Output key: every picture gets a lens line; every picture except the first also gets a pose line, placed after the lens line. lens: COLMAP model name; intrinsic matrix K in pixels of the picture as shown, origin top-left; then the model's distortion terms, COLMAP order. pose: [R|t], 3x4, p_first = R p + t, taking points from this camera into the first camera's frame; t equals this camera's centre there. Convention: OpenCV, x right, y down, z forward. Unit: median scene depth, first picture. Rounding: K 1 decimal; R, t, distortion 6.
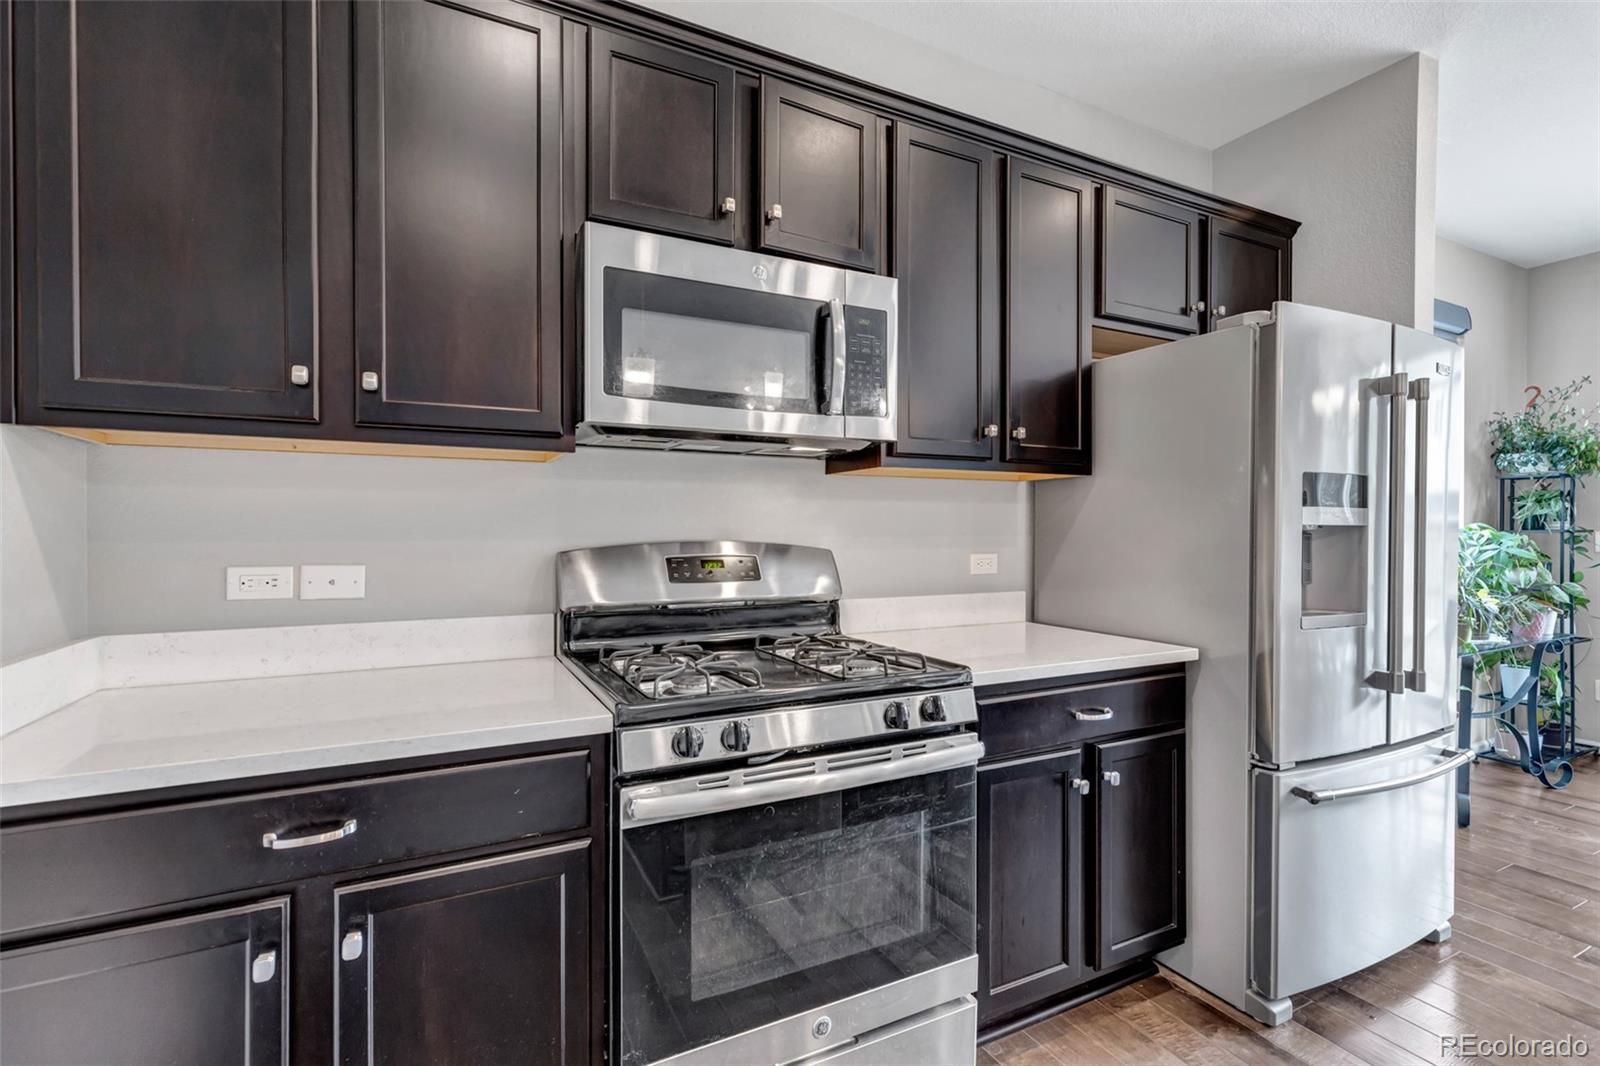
lens RADIAL K [[735.6, 0, 801.9], [0, 735.6, 535.1], [0, 0, 1]] dist [0.001300, 0.000217]
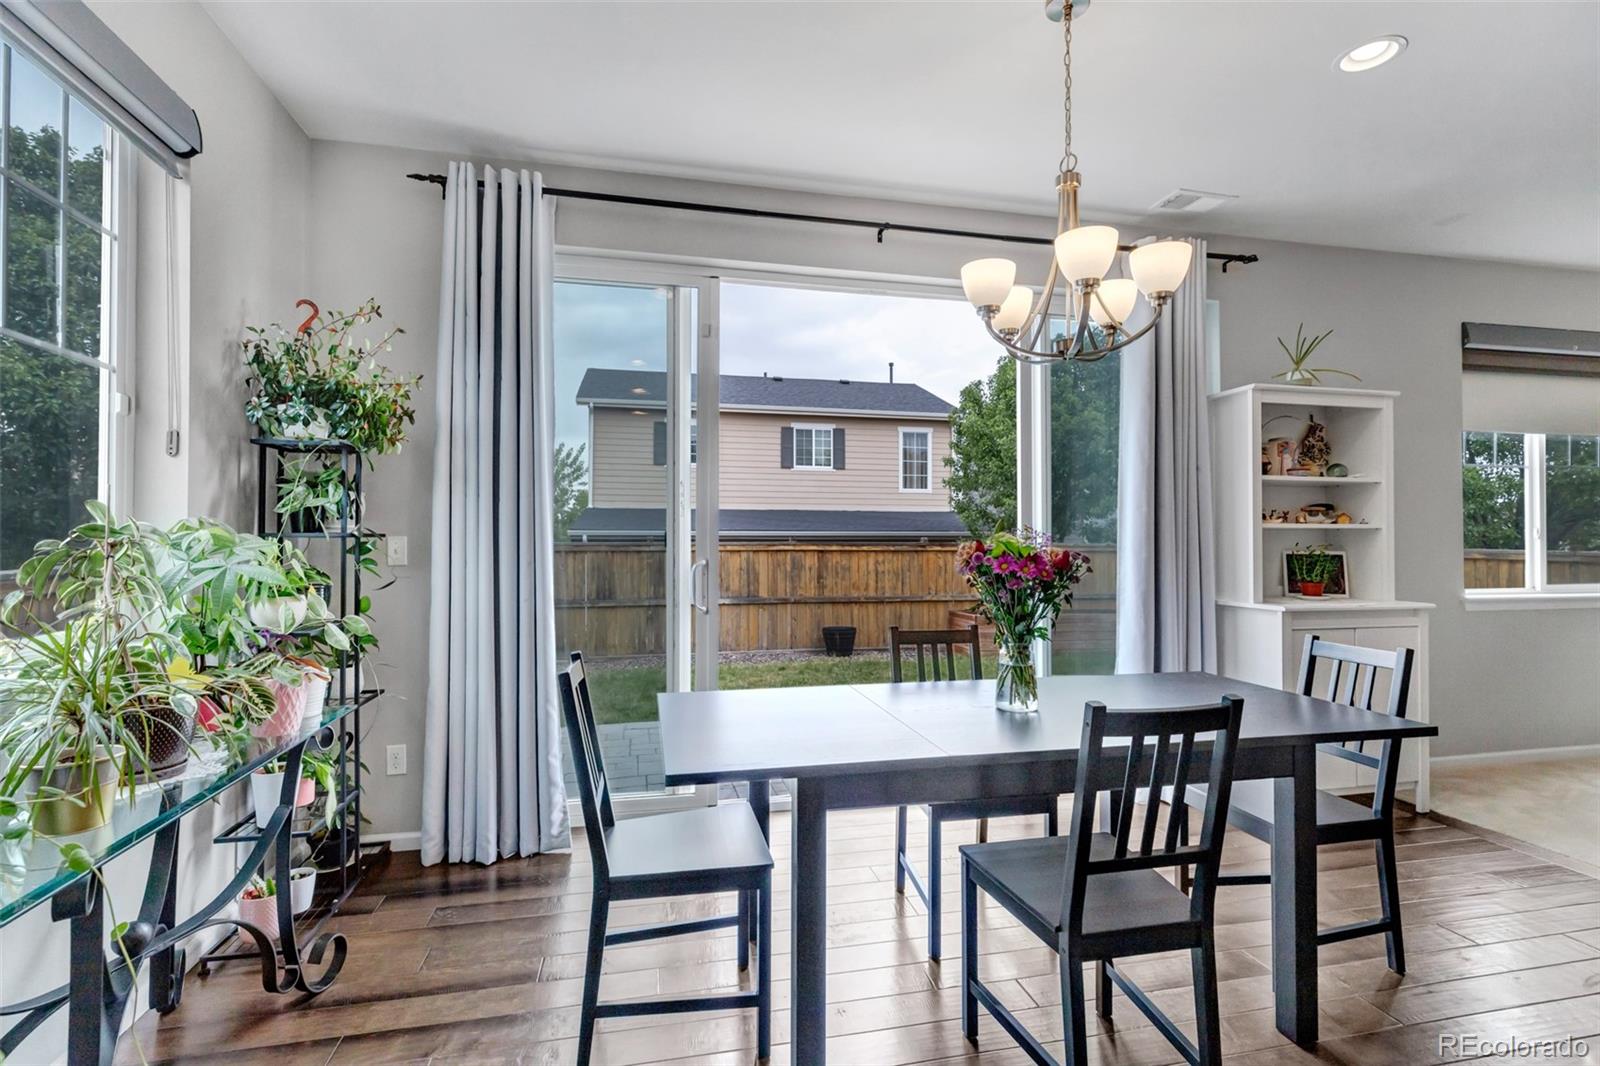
lens RADIAL K [[724.5, 0, 792.5], [0, 724.5, 530.5], [0, 0, 1]] dist [0.003493, -0.000260]
pose [[0.259930, 0.017532, 0.965468, 1.213318], [0.003199, 0.999814, -0.019016, 0.009428], [-0.965622, 0.008031, 0.259825, 1.064628]]
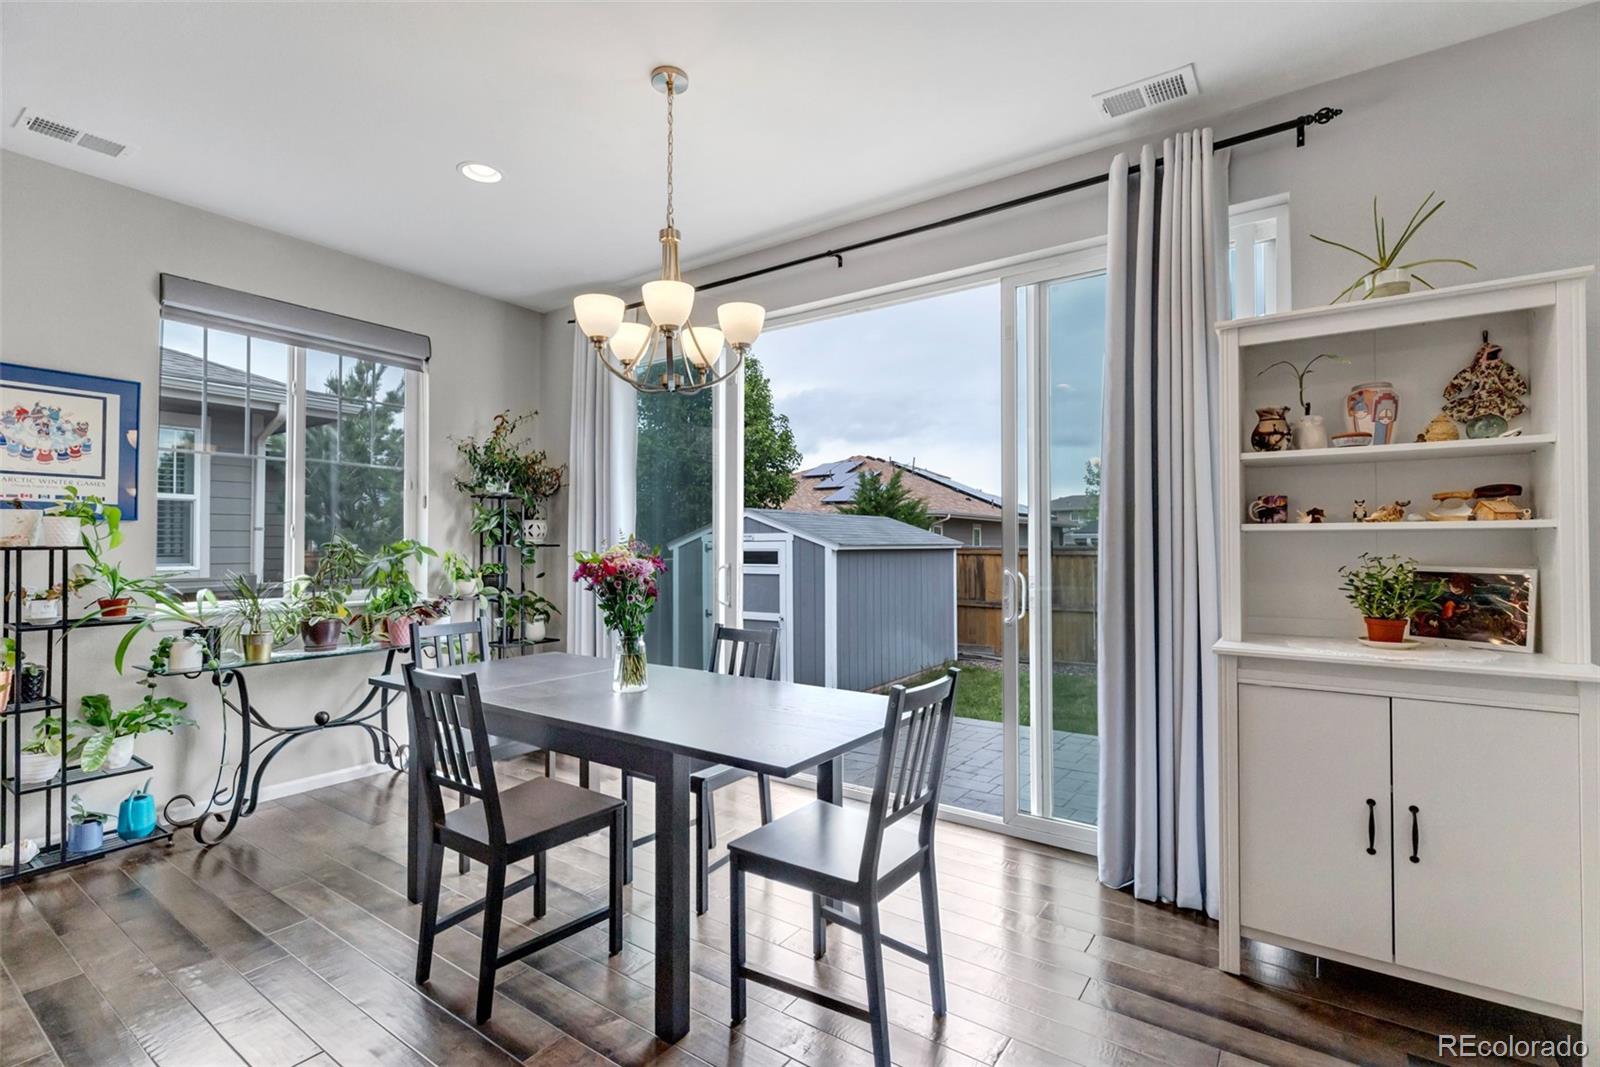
lens RADIAL K [[735.6, 0, 801.9], [0, 735.6, 535.6], [0, 0, 1]] dist [0.001300, 0.000217]
pose [[0.885099, 0.005517, 0.465370, 2.073941], [0.002453, 0.999861, -0.016518, -0.001770], [-0.465396, 0.015762, 0.884962, -0.451085]]
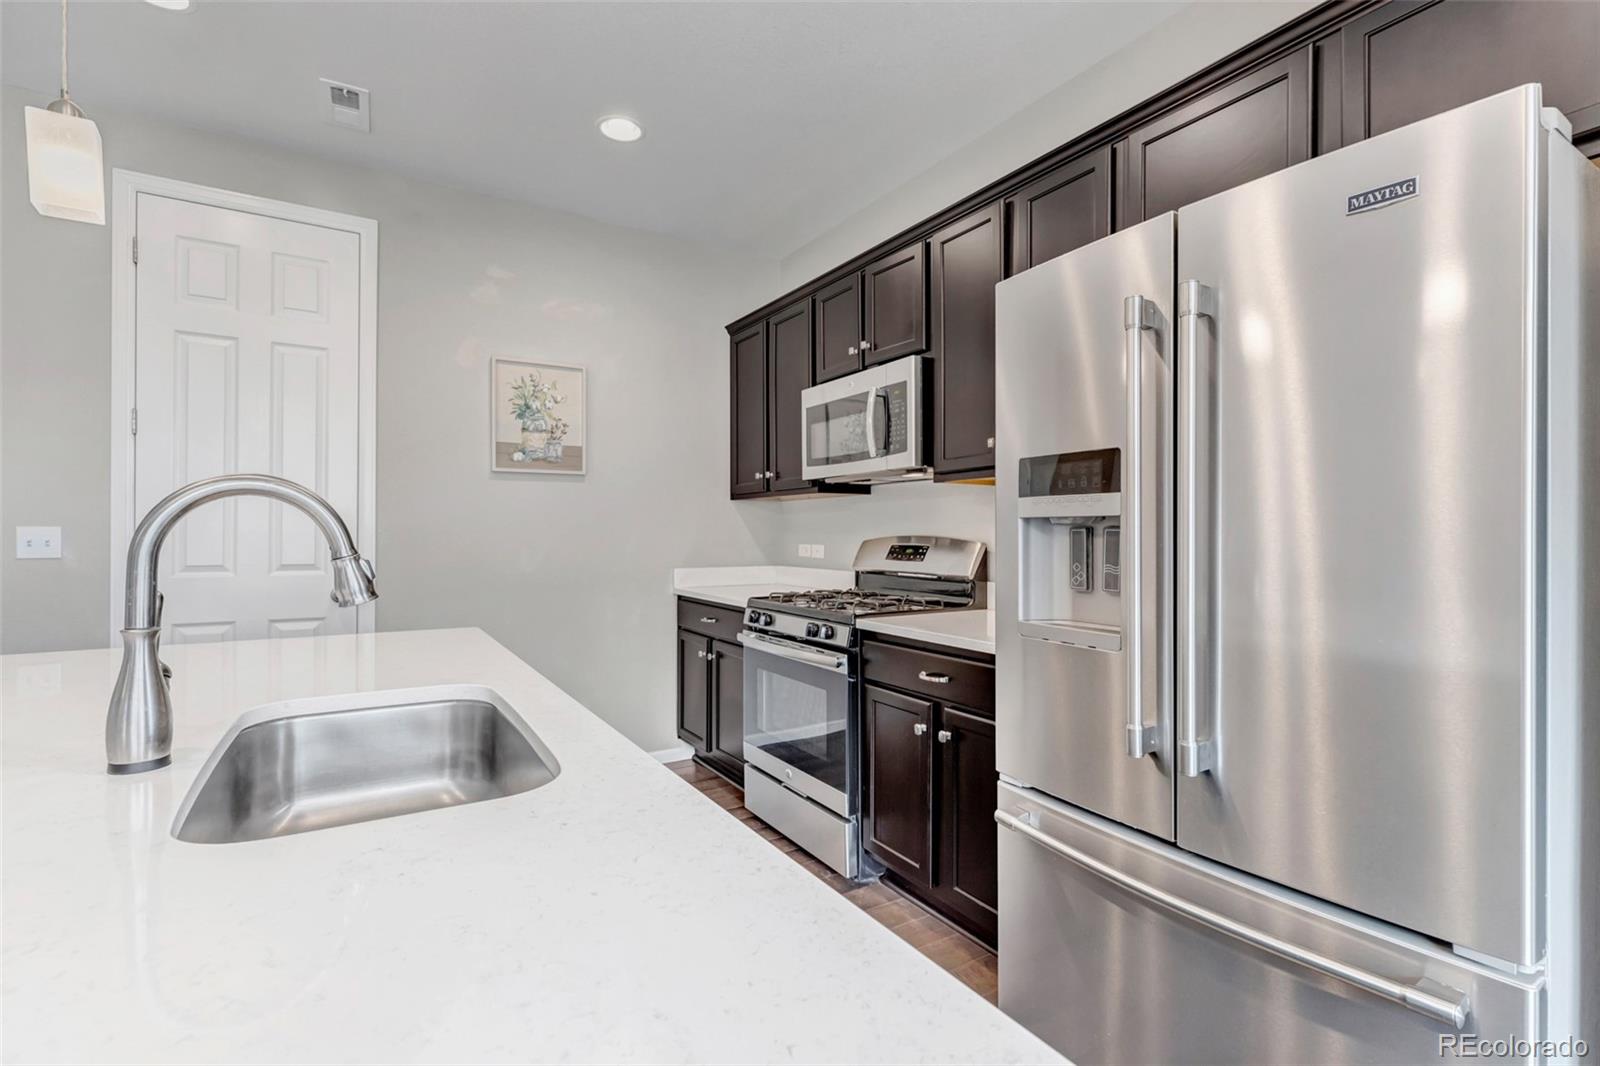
lens RADIAL K [[735.6, 0, 801.9], [0, 735.6, 535.1], [0, 0, 1]] dist [0.001300, 0.000217]
pose [[0.081647, 0.002777, -0.996657, 1.678242], [-0.004242, 0.999988, 0.002439, 0.005093], [0.996652, 0.004028, 0.081658, 0.715235]]
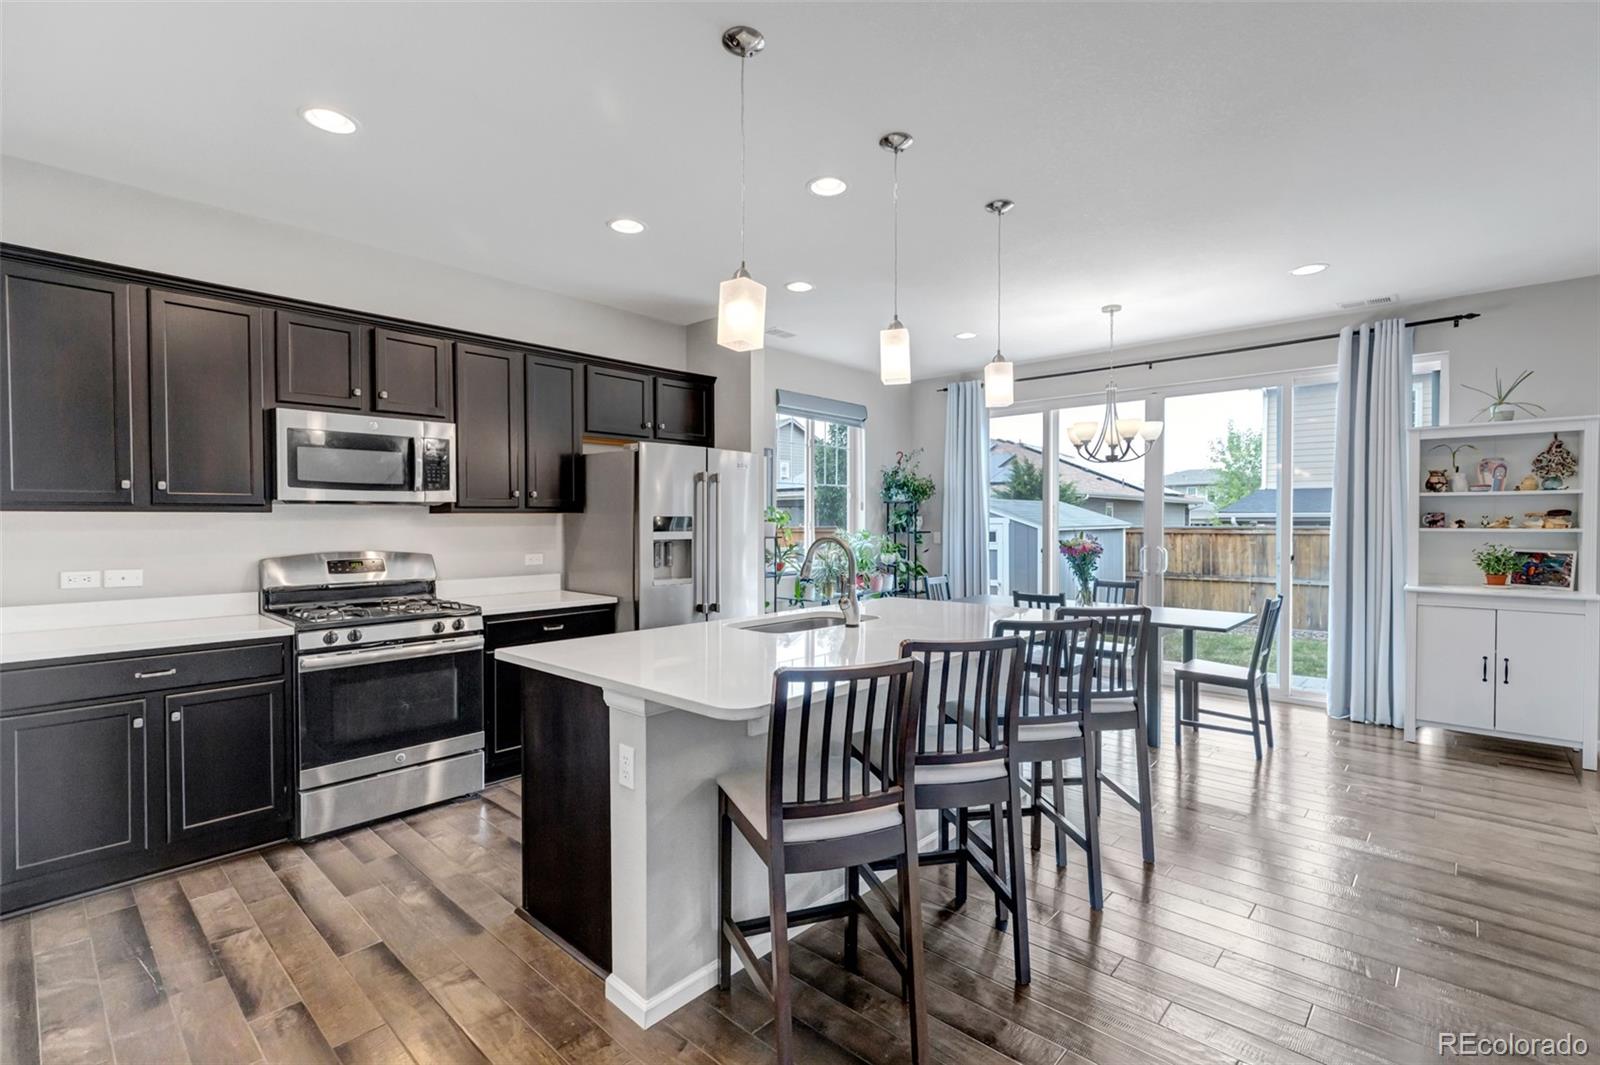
lens RADIAL K [[722.5, 0, 800.0], [0, 722.5, 532.5], [0, 0, 1]] dist [0.001181, -0.000404]
pose [[0.937941, -0.008526, 0.346689, 0.357268], [0.003819, 0.999891, 0.014257, -0.072991], [-0.346773, -0.012048, 0.937872, -1.336667]]
